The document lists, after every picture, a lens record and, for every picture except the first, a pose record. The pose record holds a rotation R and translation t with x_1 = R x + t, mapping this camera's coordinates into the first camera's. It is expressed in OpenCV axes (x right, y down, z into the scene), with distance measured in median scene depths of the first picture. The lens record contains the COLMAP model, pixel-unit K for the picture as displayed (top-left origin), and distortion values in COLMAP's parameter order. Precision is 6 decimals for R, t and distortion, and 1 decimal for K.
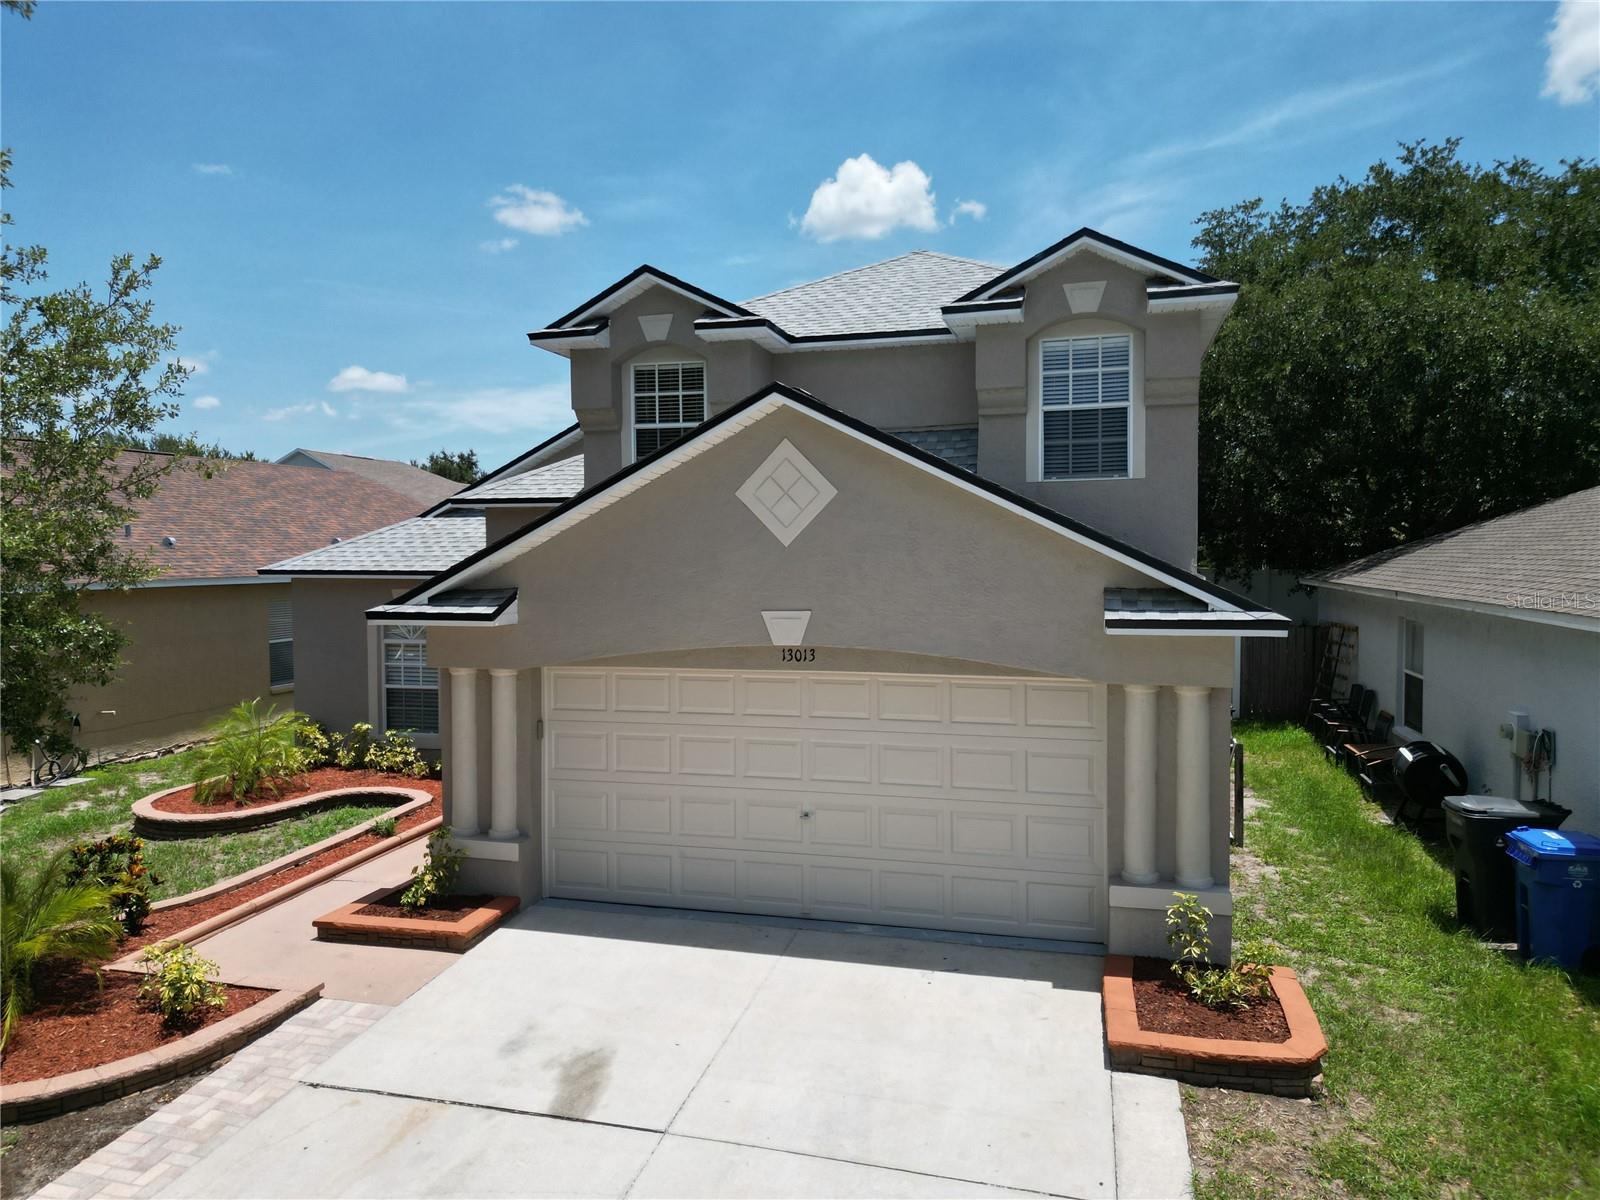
lens RADIAL K [[1119.6, 0, 785.5], [0, 1119.6, 601.6], [0, 0, 1]] dist [0.071596, -0.069168]
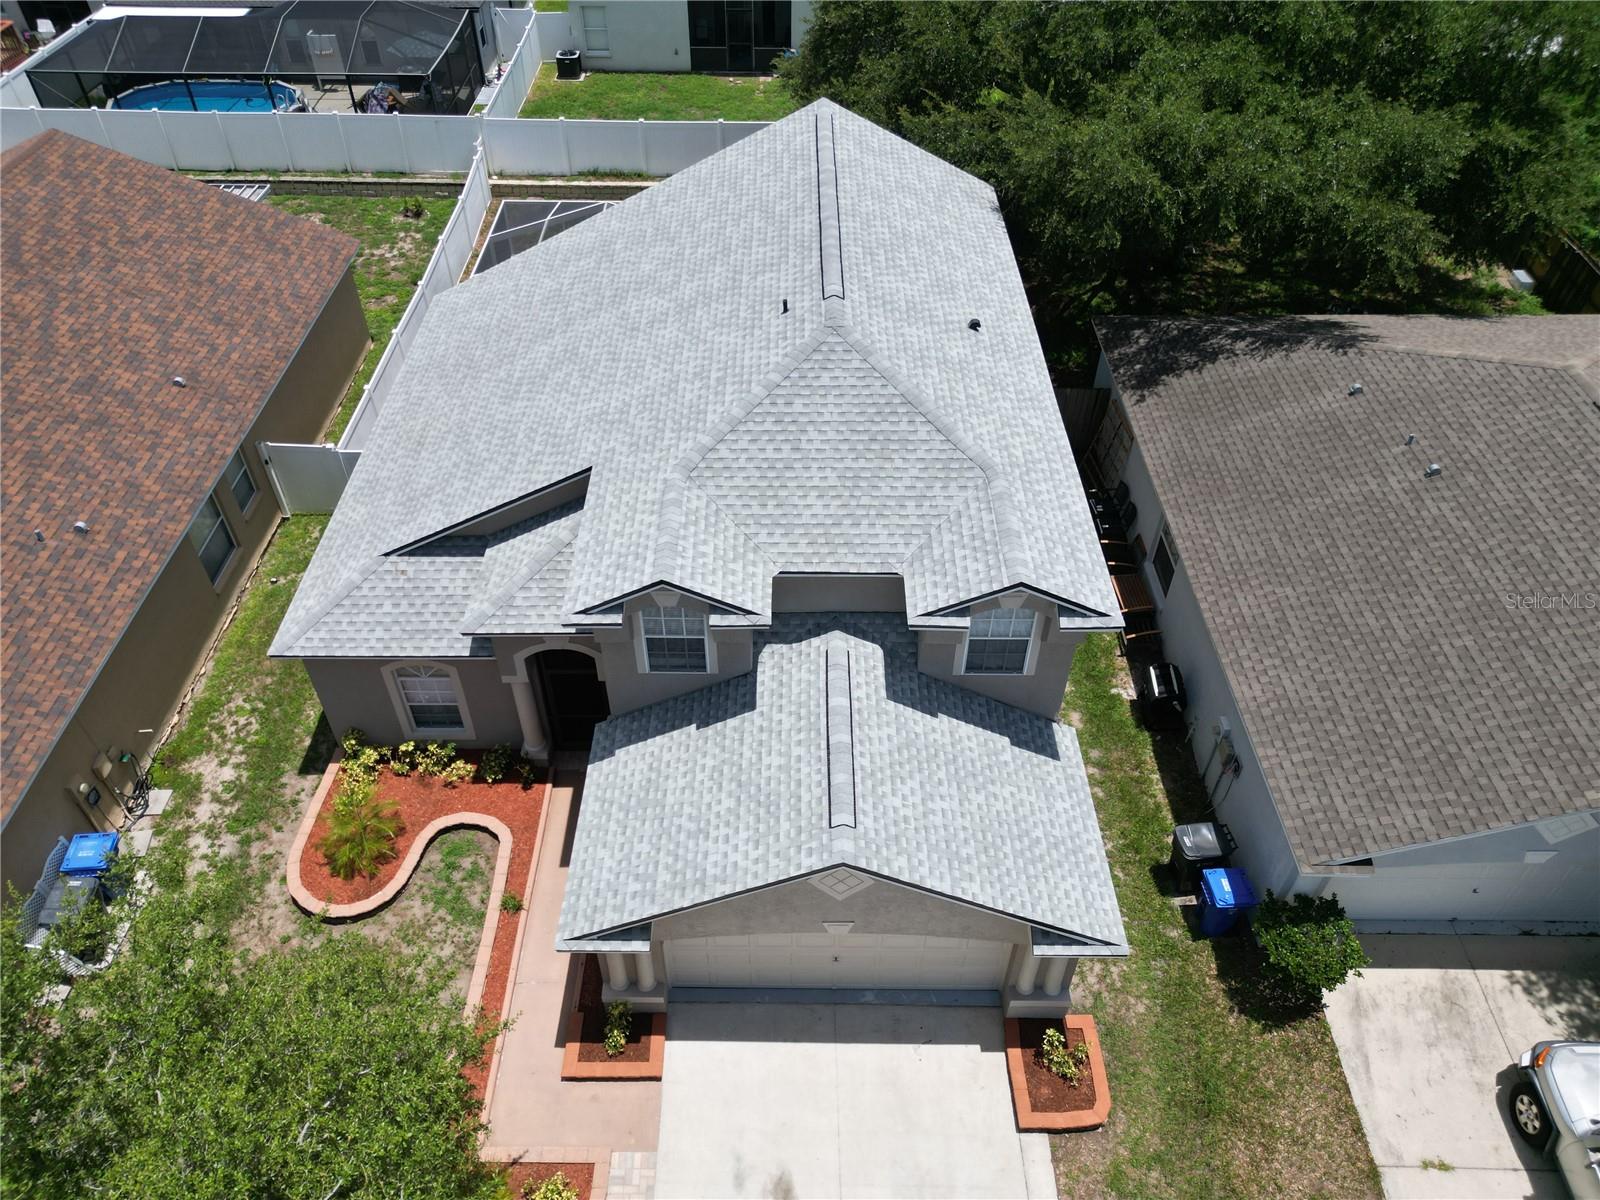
lens RADIAL K [[1123.5, 0, 783.3], [0, 1123.5, 600.4], [0, 0, 1]] dist [0.064520, -0.058350]
pose [[0.966572, -0.174112, 0.188211, -0.354102], [0.008680, 0.755866, 0.654669, -1.653041], [-0.256248, -0.631151, 0.732110, 0.148333]]
